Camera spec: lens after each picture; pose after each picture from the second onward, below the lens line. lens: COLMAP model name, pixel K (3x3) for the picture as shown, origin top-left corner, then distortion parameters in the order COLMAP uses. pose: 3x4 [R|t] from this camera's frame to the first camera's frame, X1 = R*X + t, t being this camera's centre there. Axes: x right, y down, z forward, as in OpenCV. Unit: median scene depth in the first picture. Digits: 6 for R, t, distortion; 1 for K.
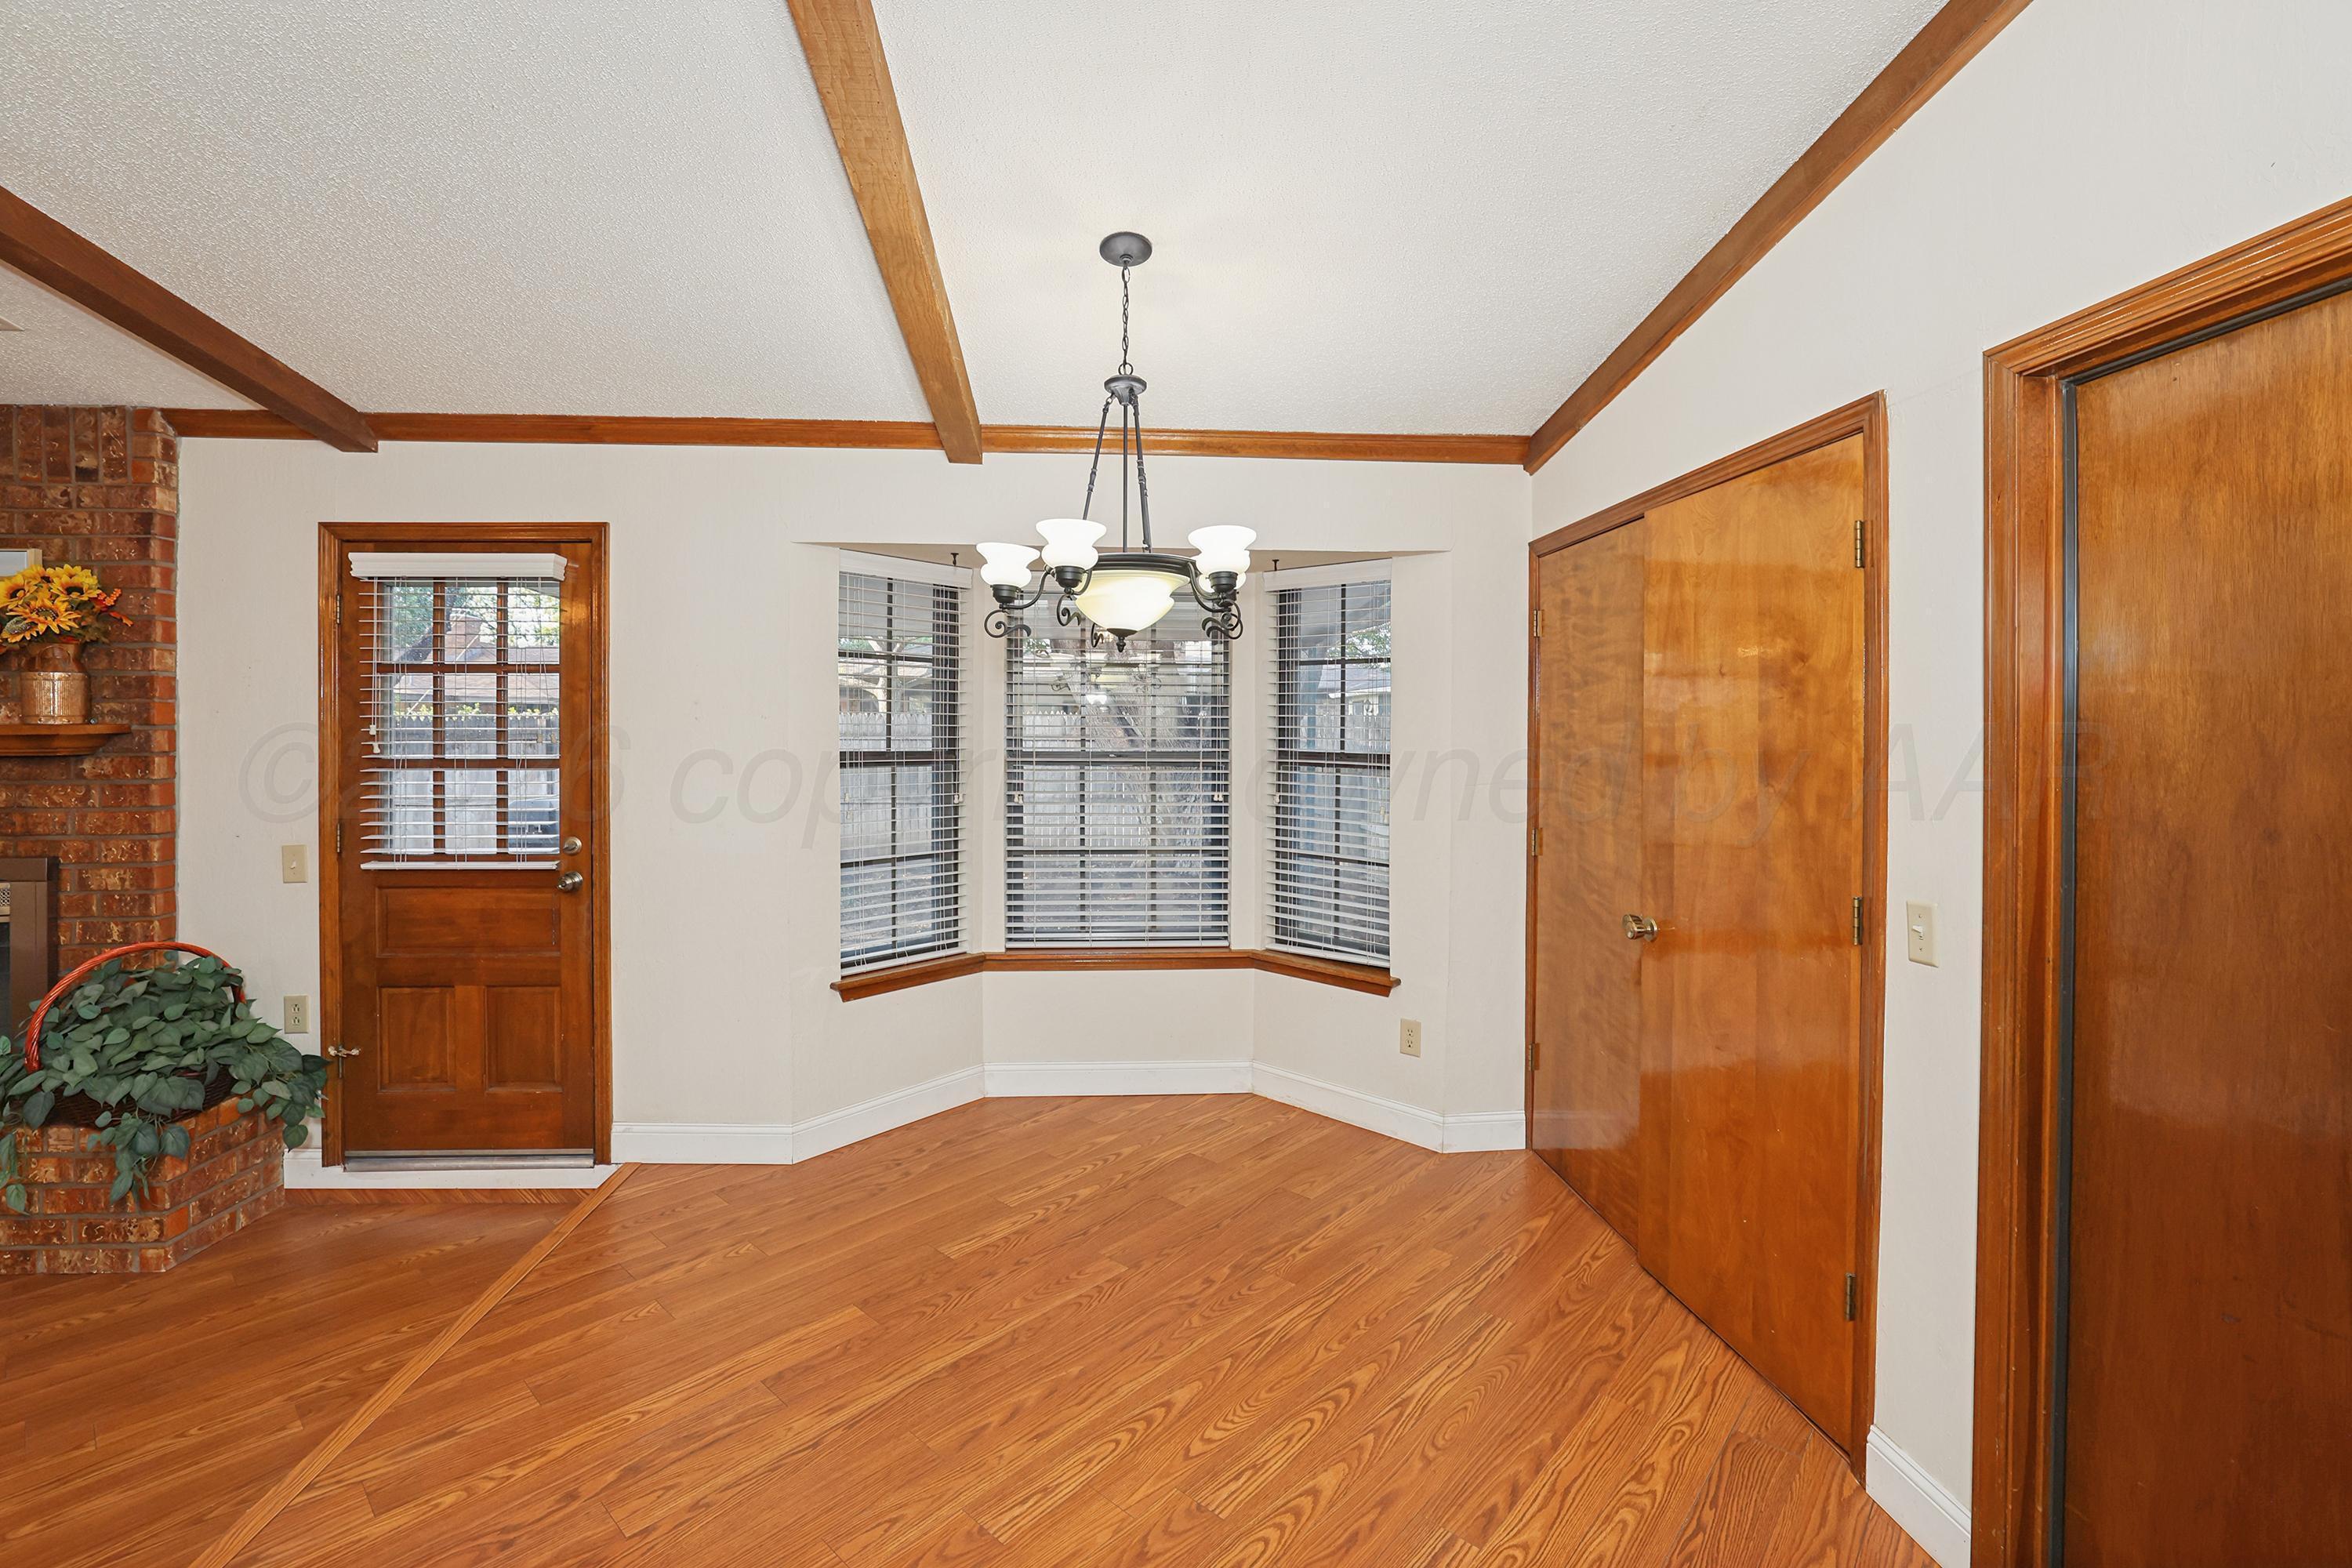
lens RADIAL K [[1029.3, 0, 1170.0], [0, 1029.3, 769.2], [0, 0, 1]] dist [-0.042421, 0.014717]
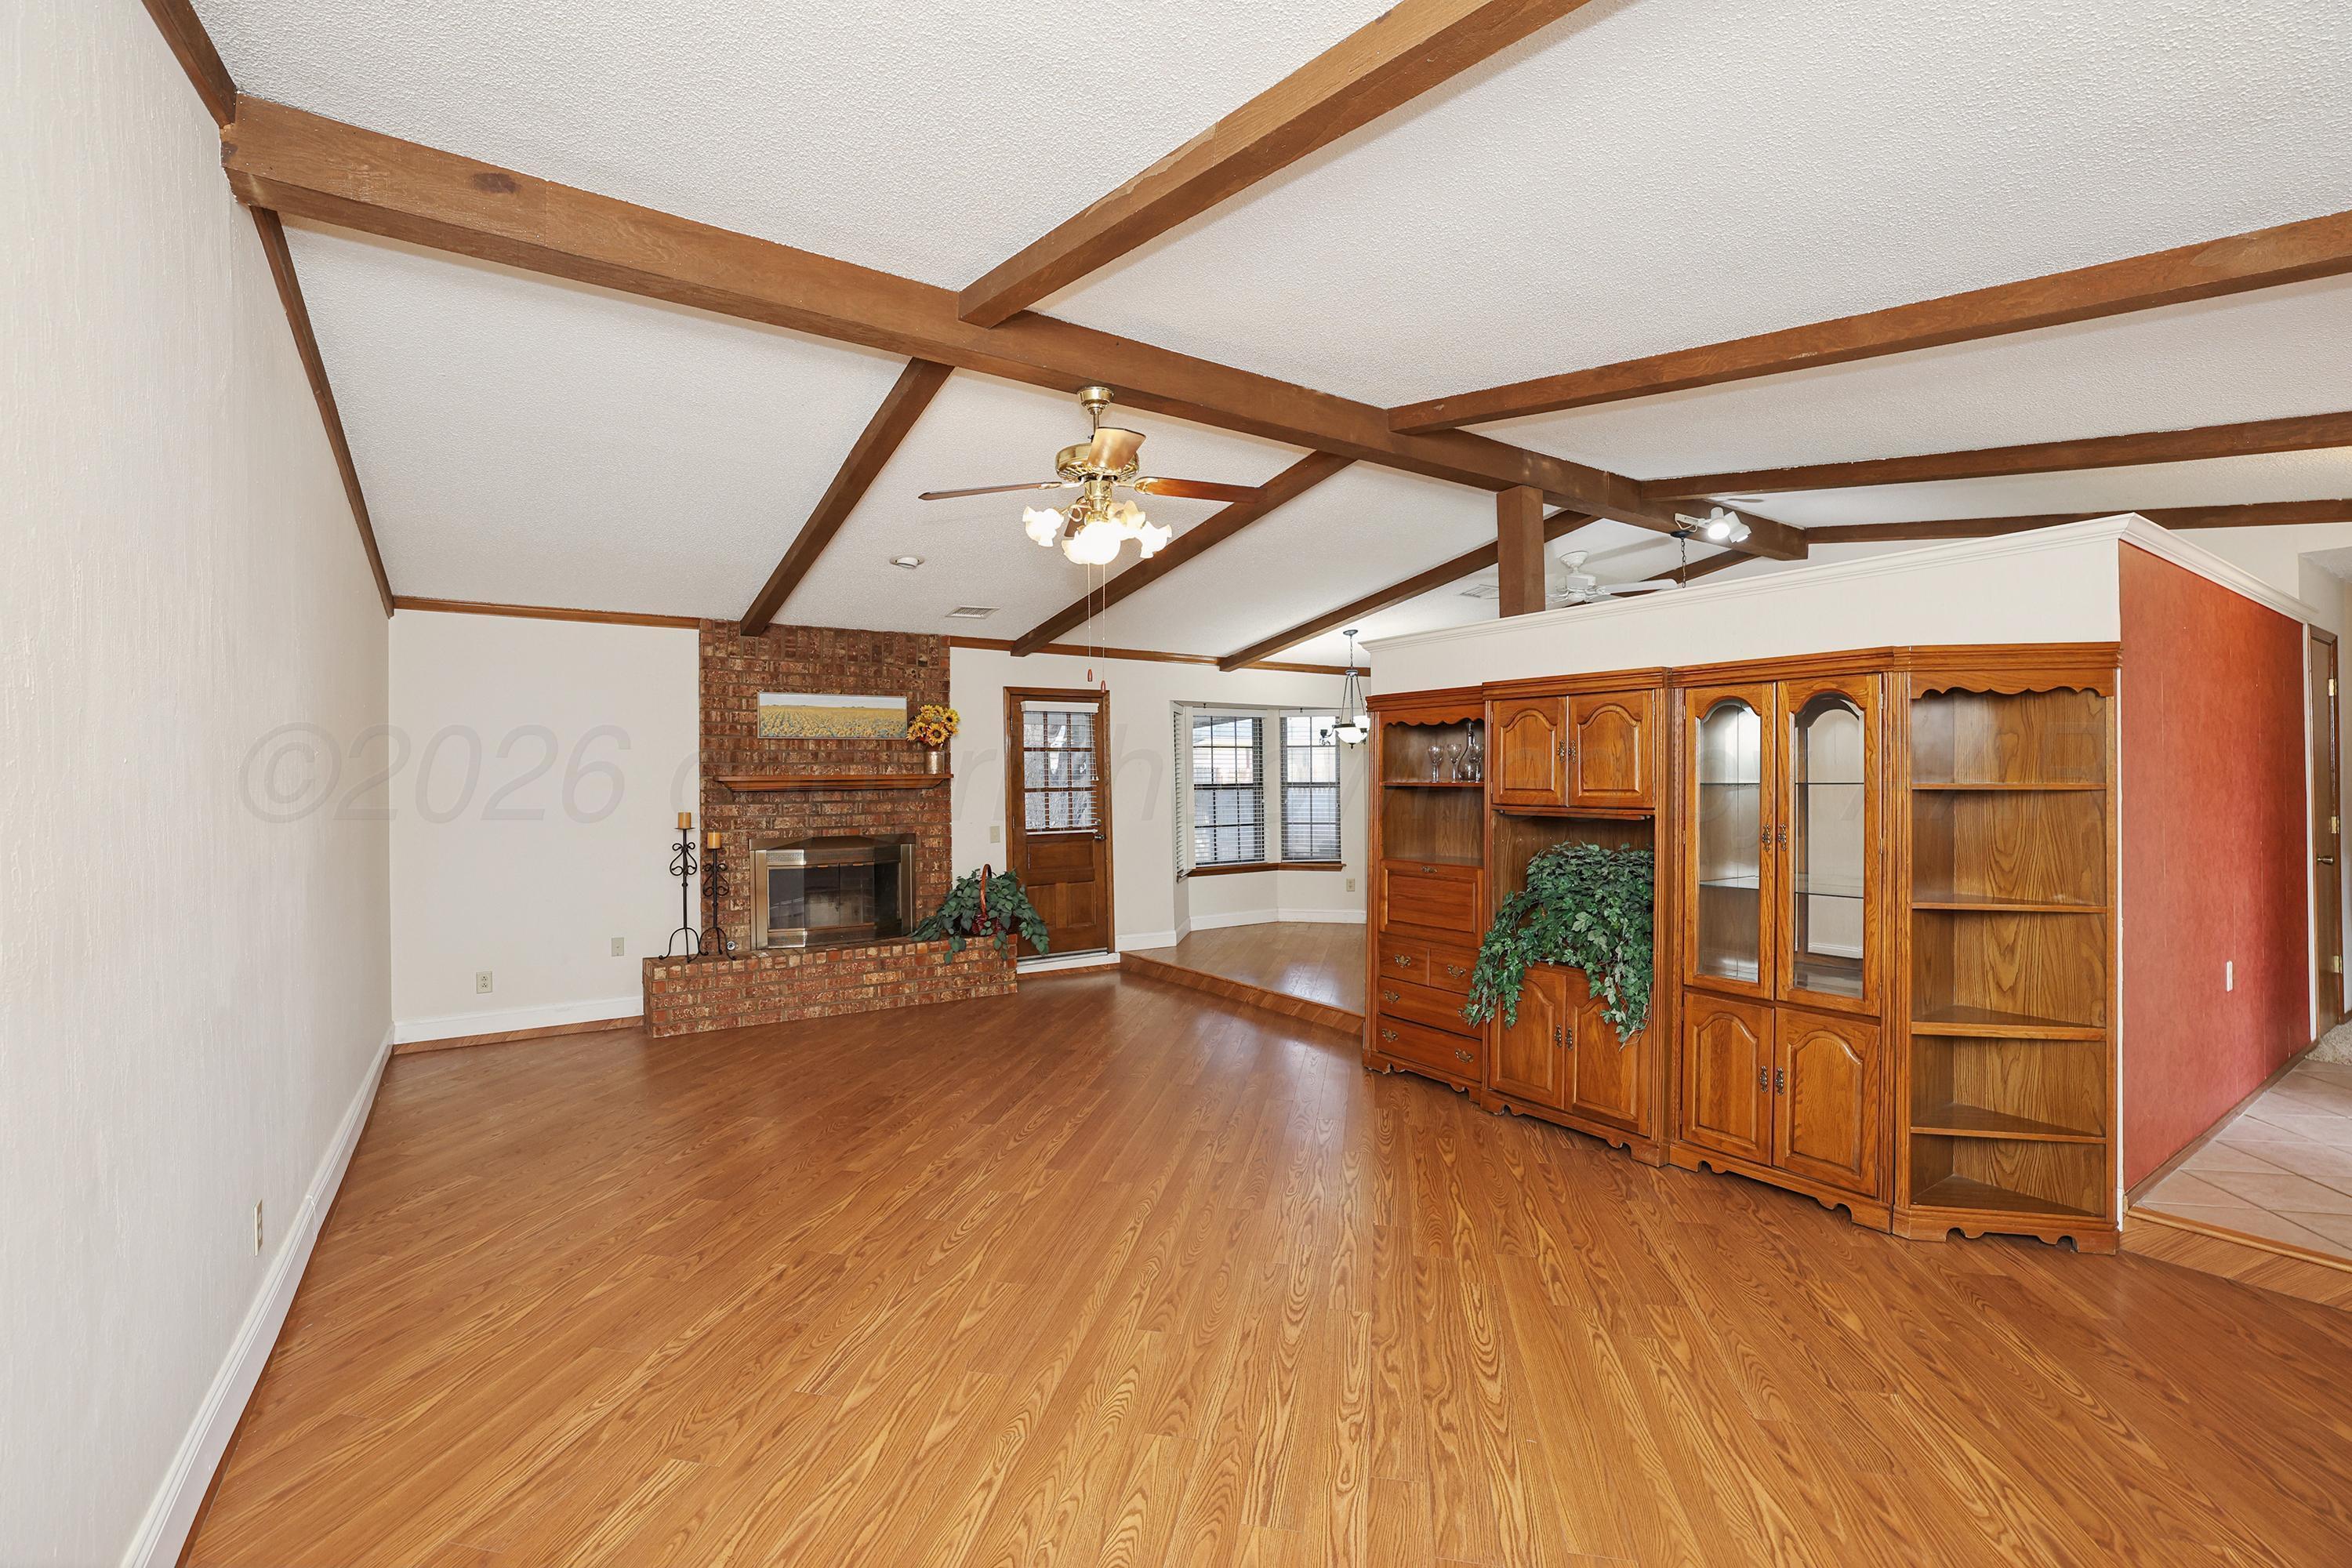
lens RADIAL K [[1029.3, 0, 1178.1], [0, 1029.3, 783.8], [0, 0, 1]] dist [-0.042421, 0.014717]
pose [[0.866768, -0.007518, 0.498655, -1.673529], [0.008243, 0.999966, 0.000748, -0.019676], [-0.498643, 0.003462, 0.866800, -1.251966]]
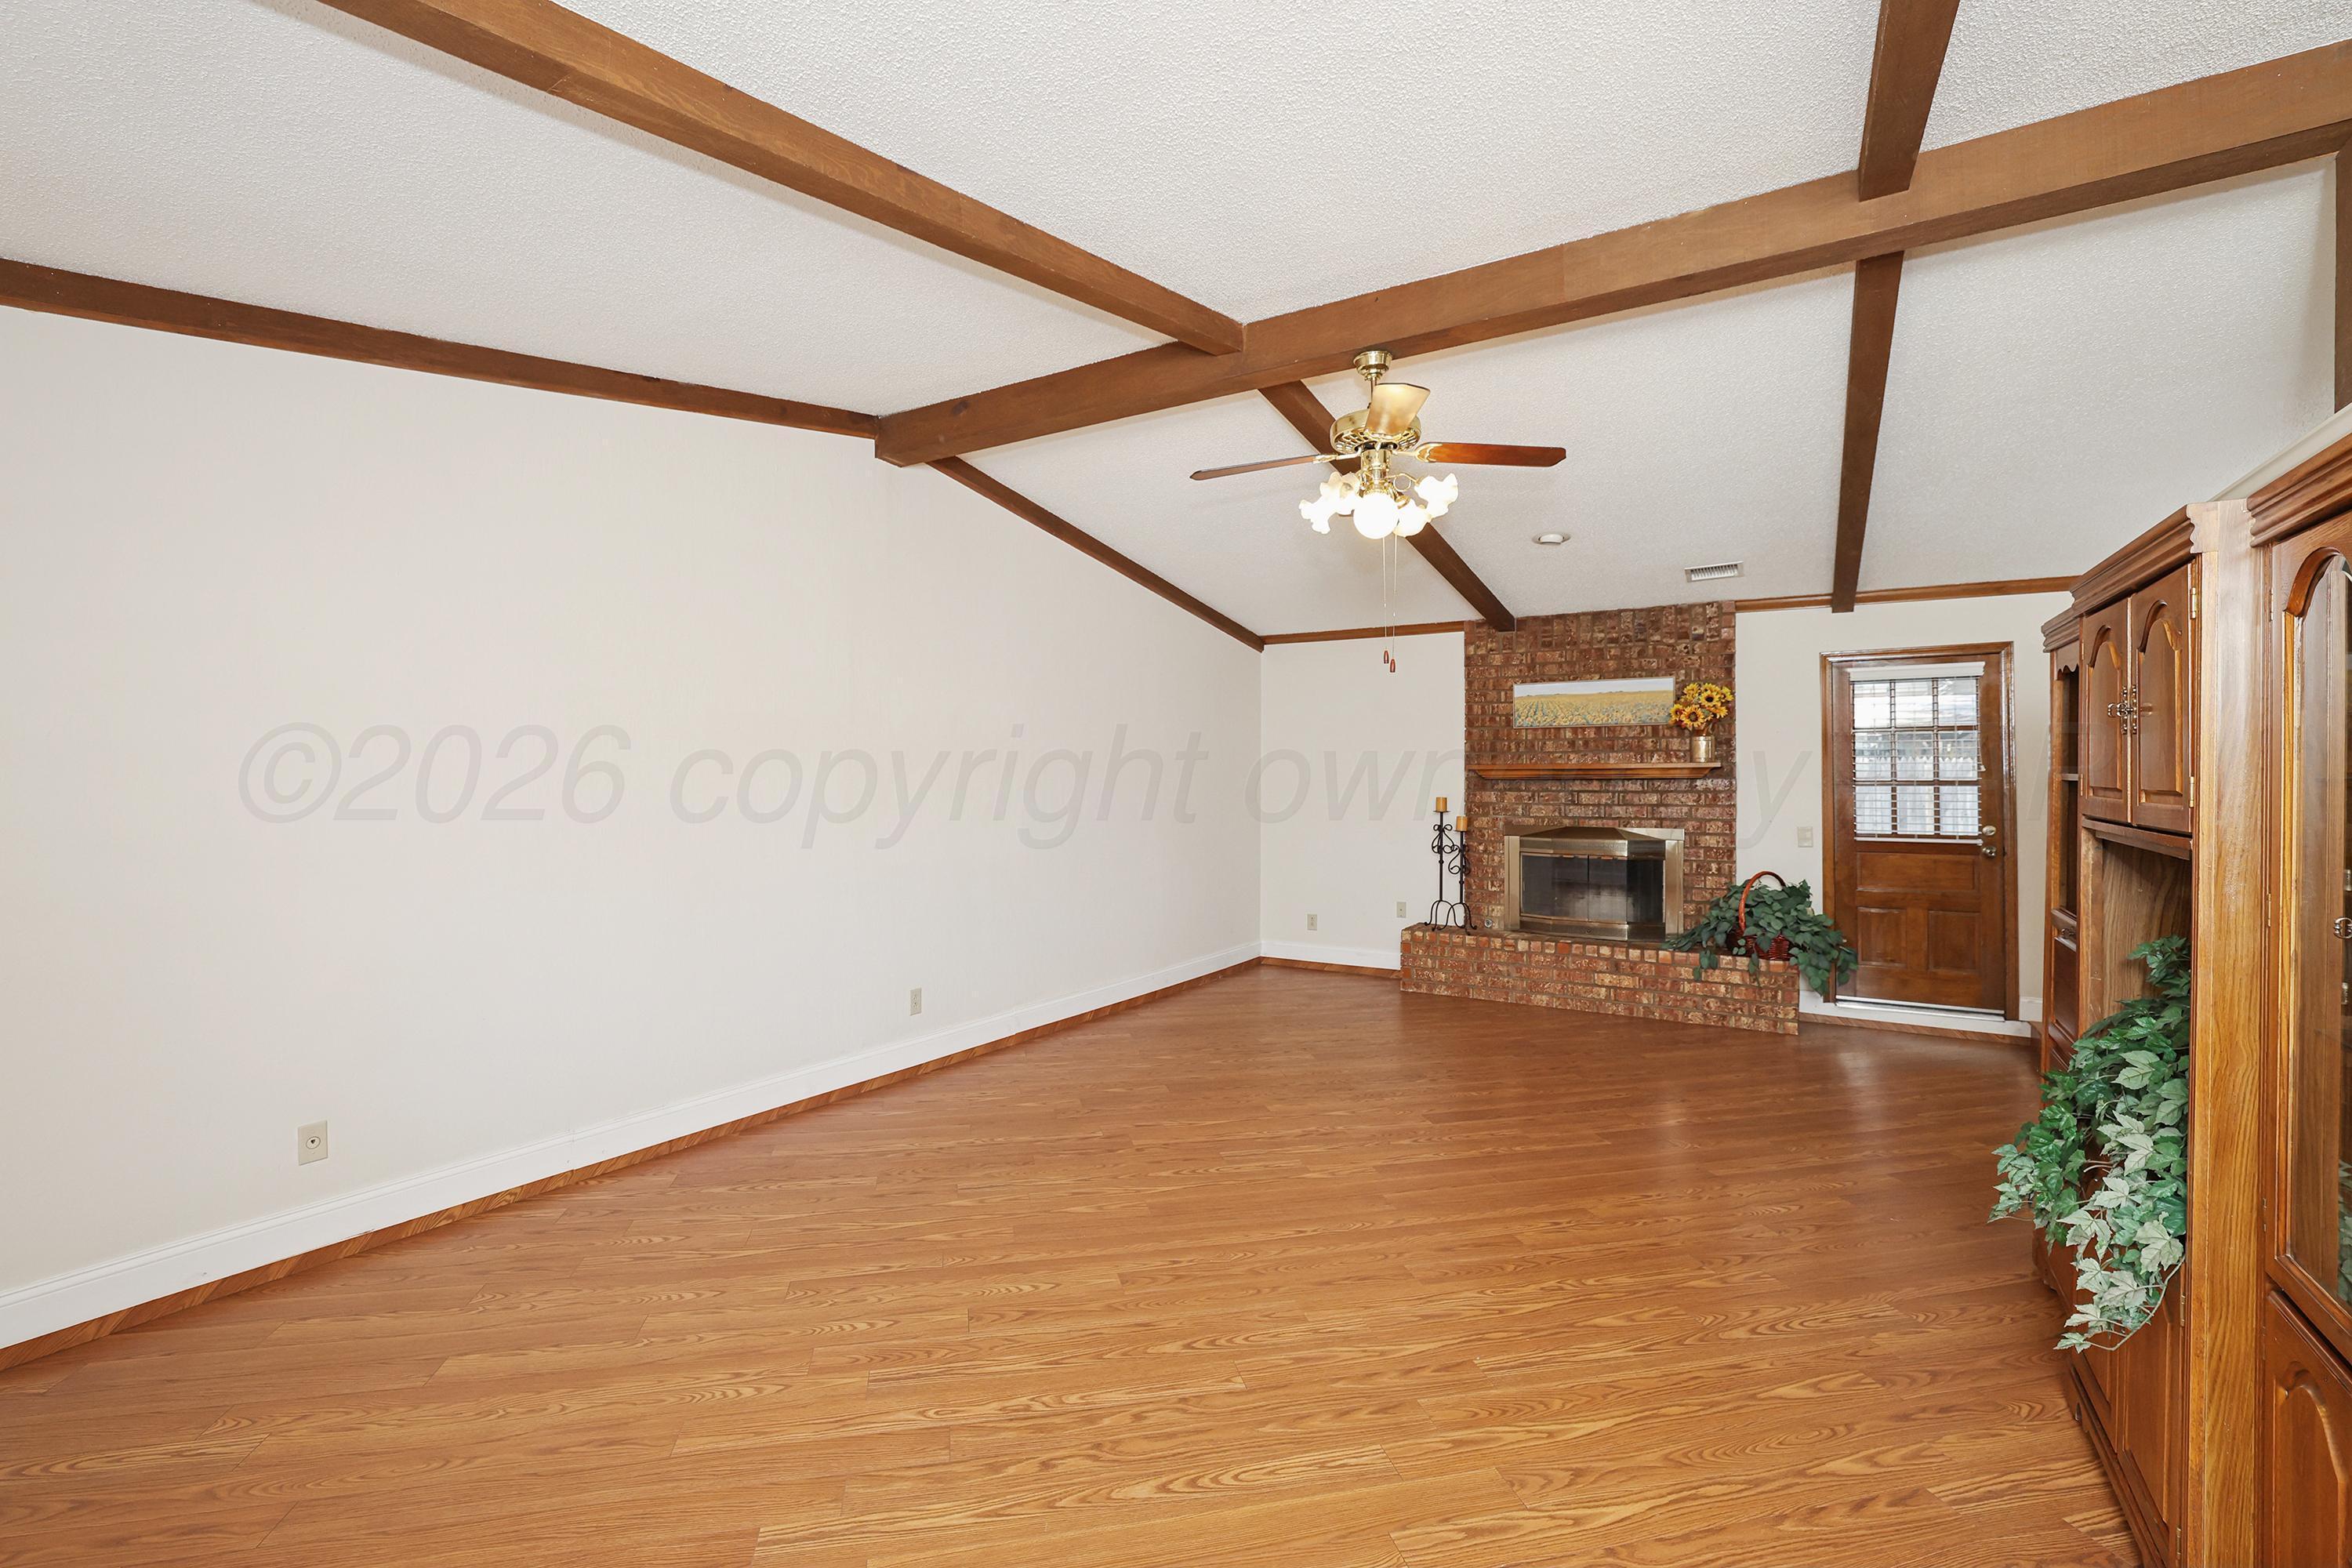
lens RADIAL K [[1029.3, 0, 1159.7], [0, 1029.3, 771.3], [0, 0, 1]] dist [-0.042421, 0.014717]
pose [[0.798653, -0.001522, -0.601789, -0.691740], [-0.002623, 0.999978, -0.006010, -0.012112], [0.601786, 0.006379, 0.798632, -1.212256]]
